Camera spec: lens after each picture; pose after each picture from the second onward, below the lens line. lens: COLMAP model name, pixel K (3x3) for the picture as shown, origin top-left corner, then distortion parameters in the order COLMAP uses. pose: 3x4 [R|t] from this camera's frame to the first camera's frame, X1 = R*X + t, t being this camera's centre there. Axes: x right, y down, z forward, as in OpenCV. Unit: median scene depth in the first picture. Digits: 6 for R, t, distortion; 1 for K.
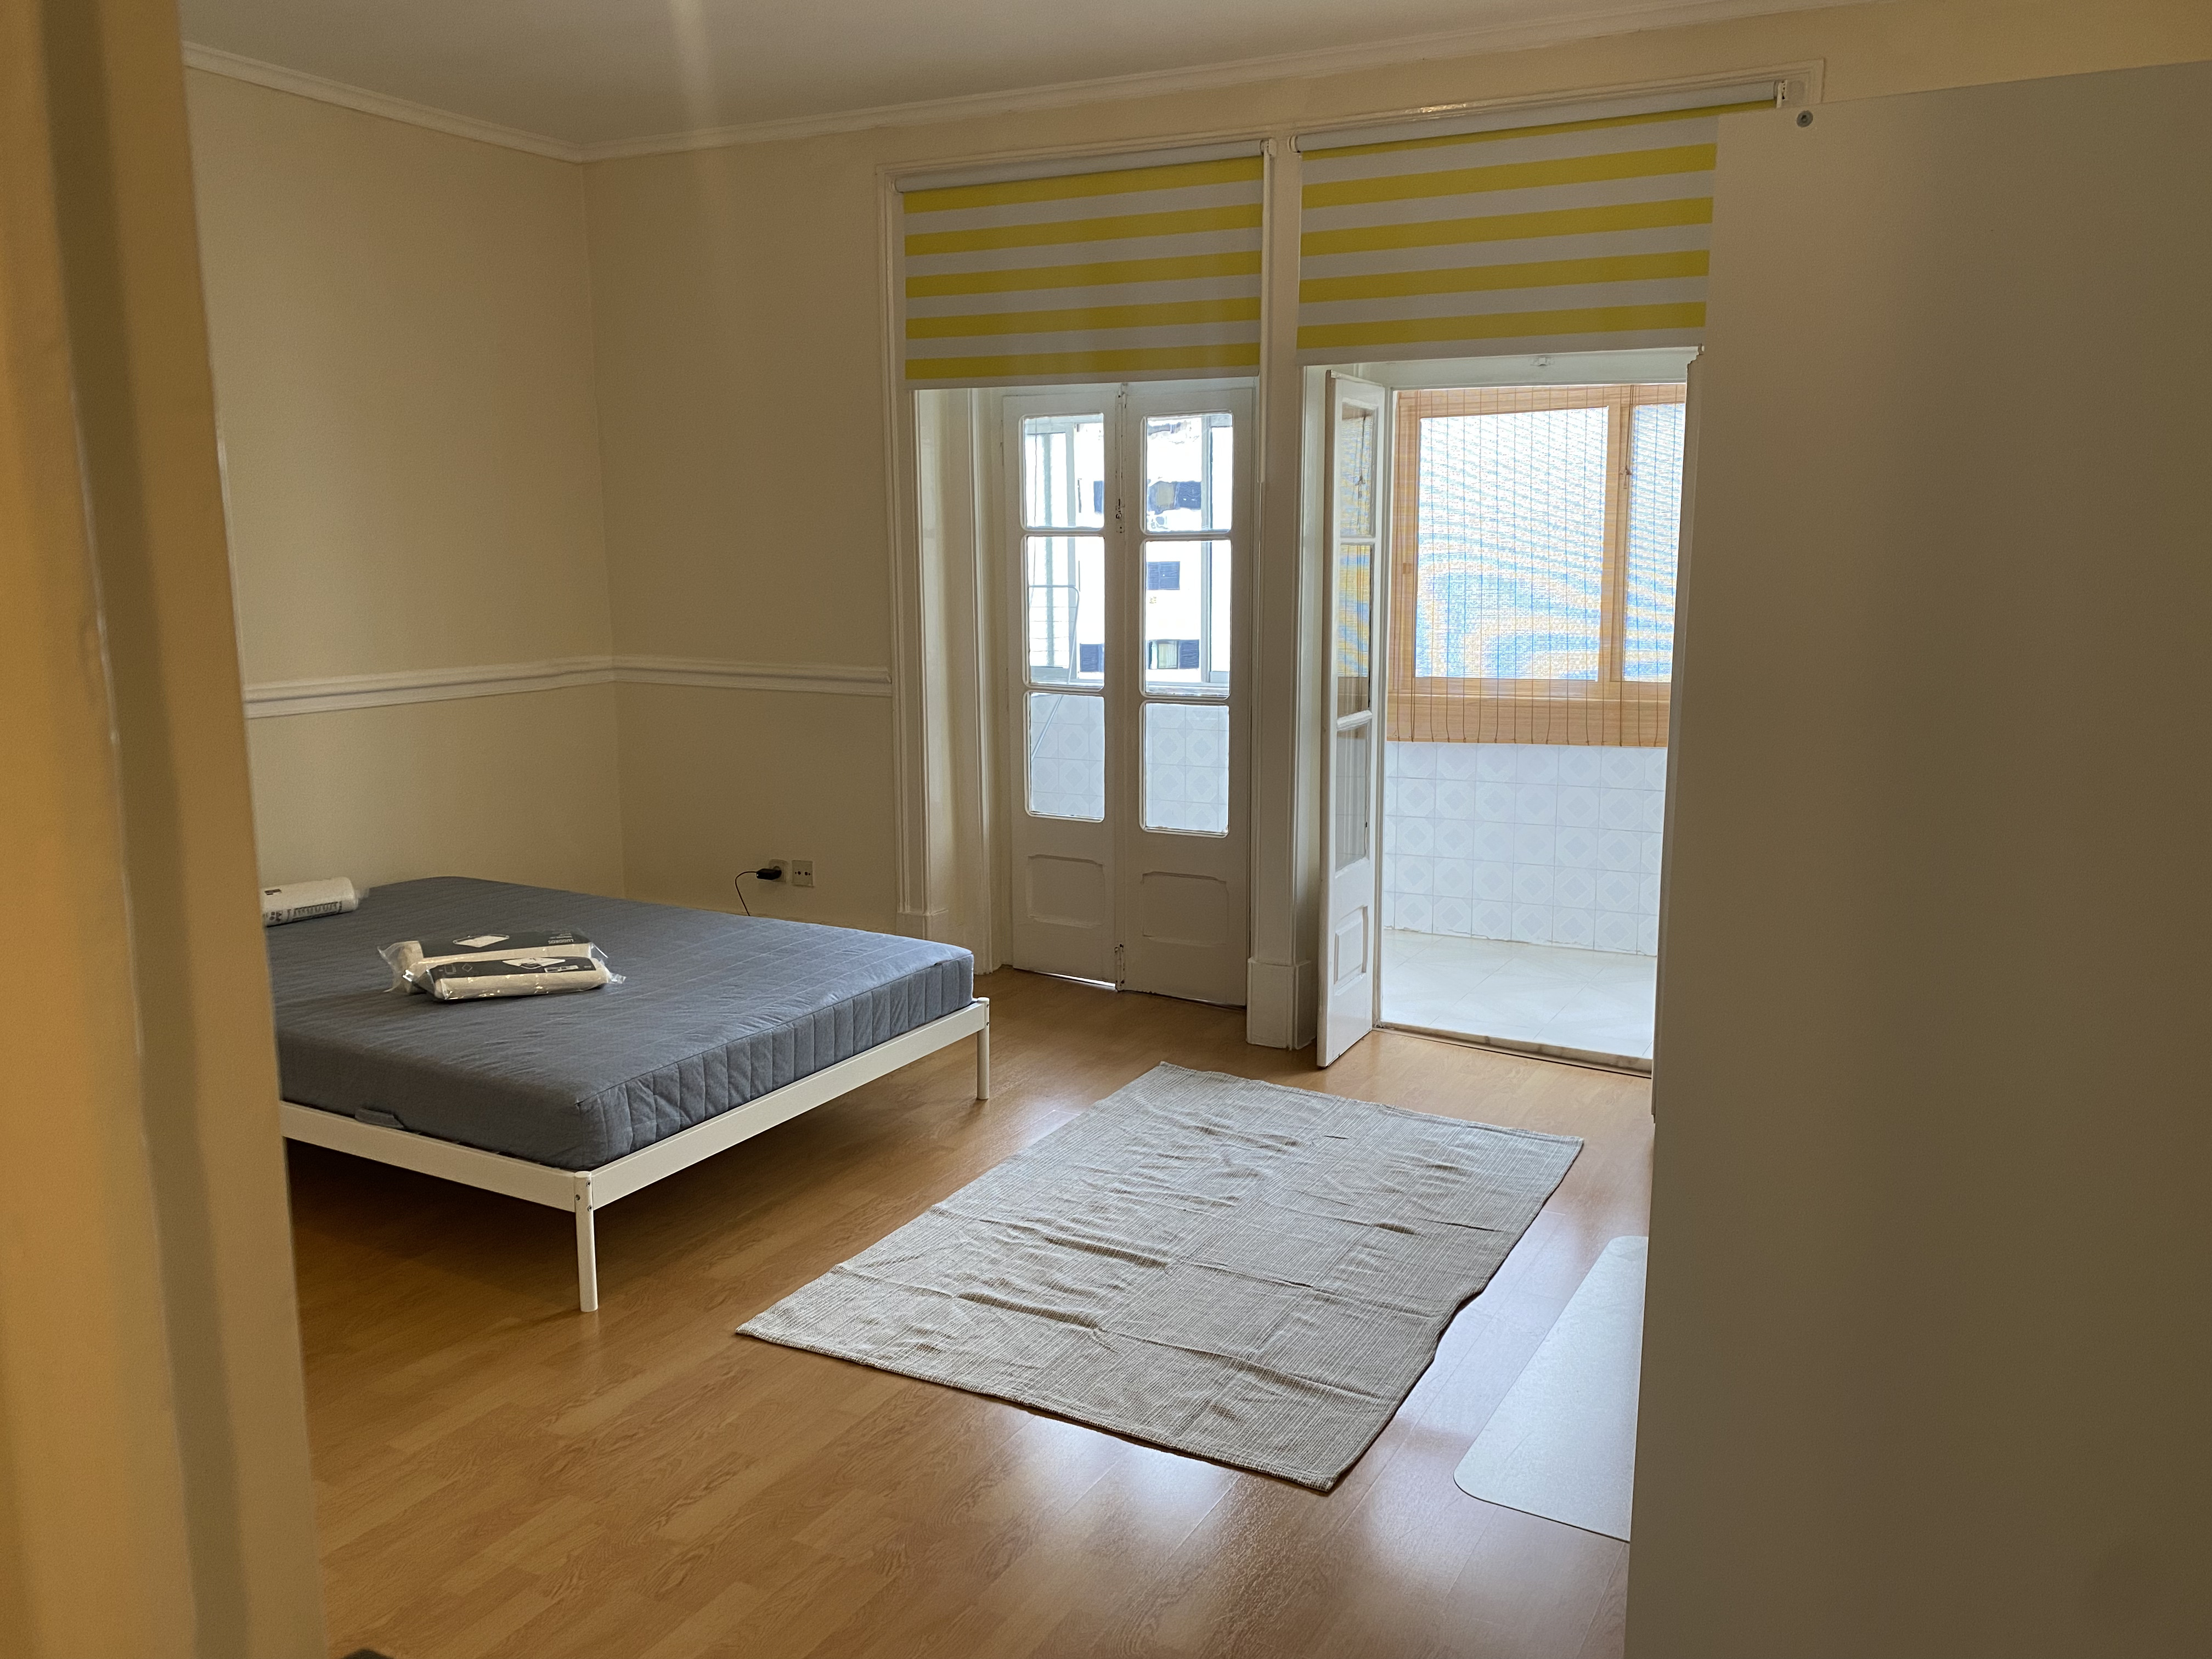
lens RADIAL K [[1657.1, 0, 1106.0], [0, 1657.1, 829.5], [0, 0, 1]] dist [0.065914, -0.004307]
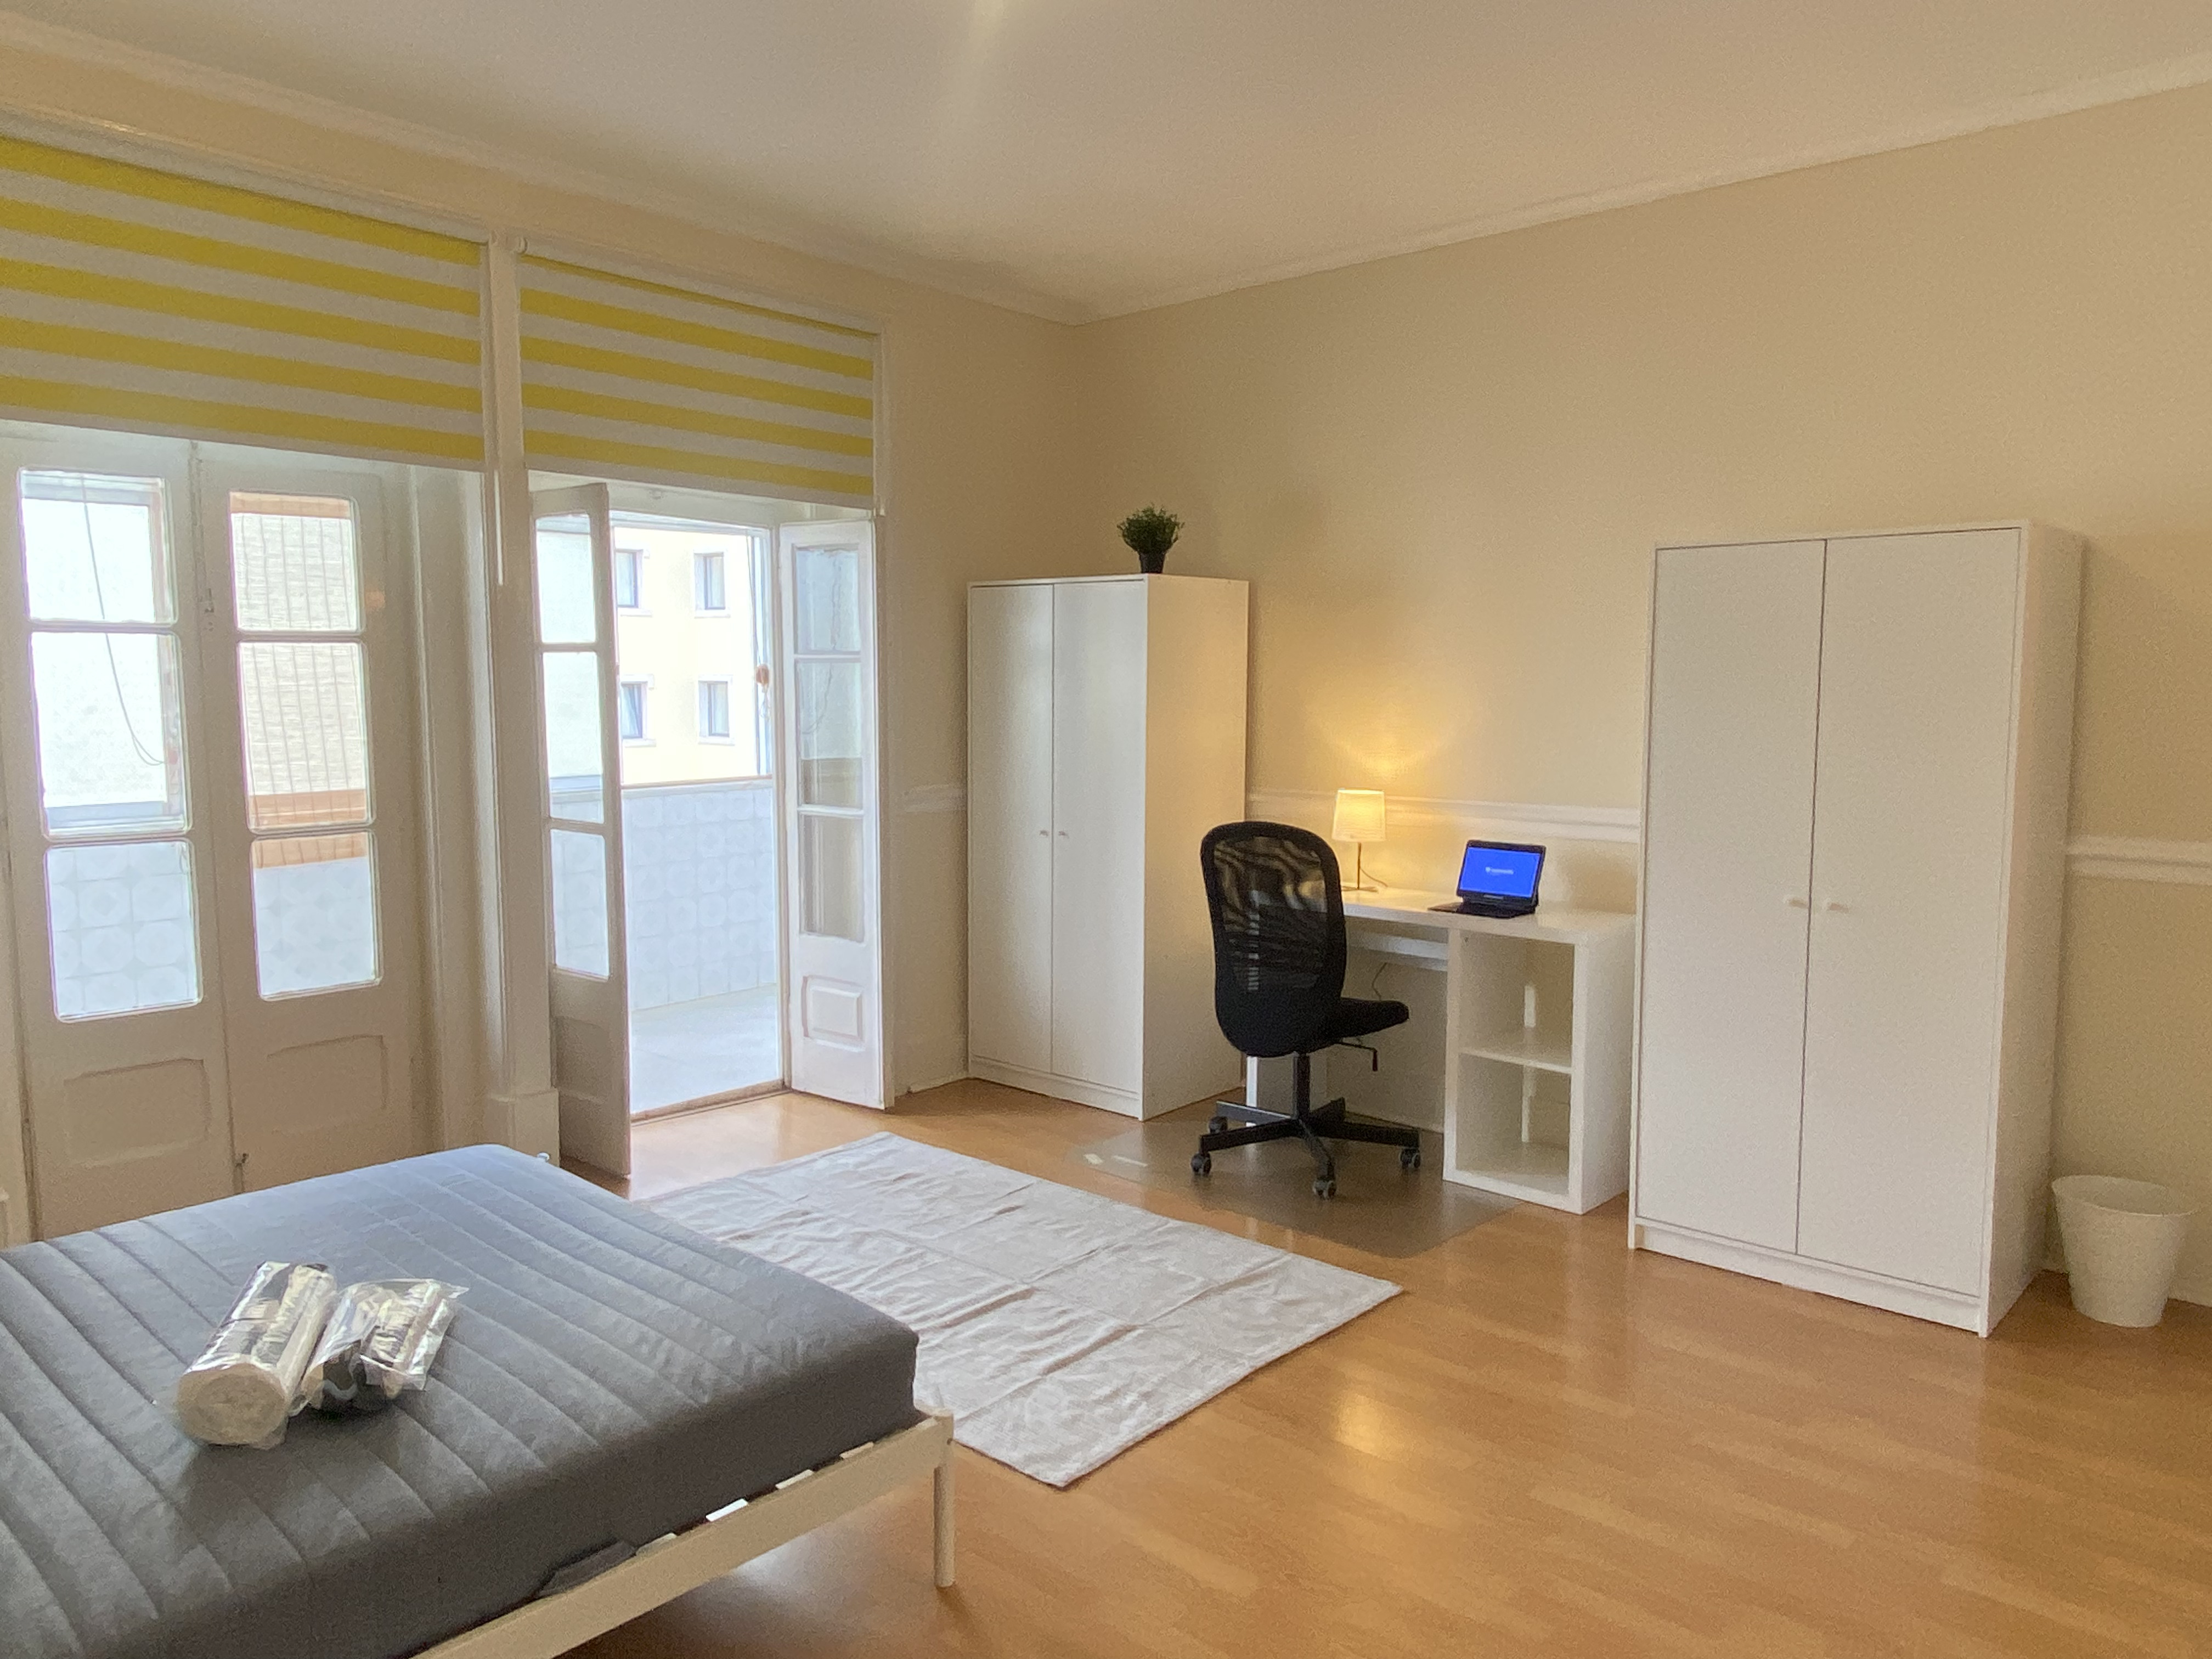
lens RADIAL K [[1549.3, 0, 1069.9], [0, 1549.3, 820.1], [0, 0, 1]] dist [0.037600, -0.001007]
pose [[0.250705, -0.093960, 0.963493, -0.820550], [0.157653, 0.985955, 0.055129, -0.090339], [-0.955140, 0.138077, 0.261997, 0.576765]]
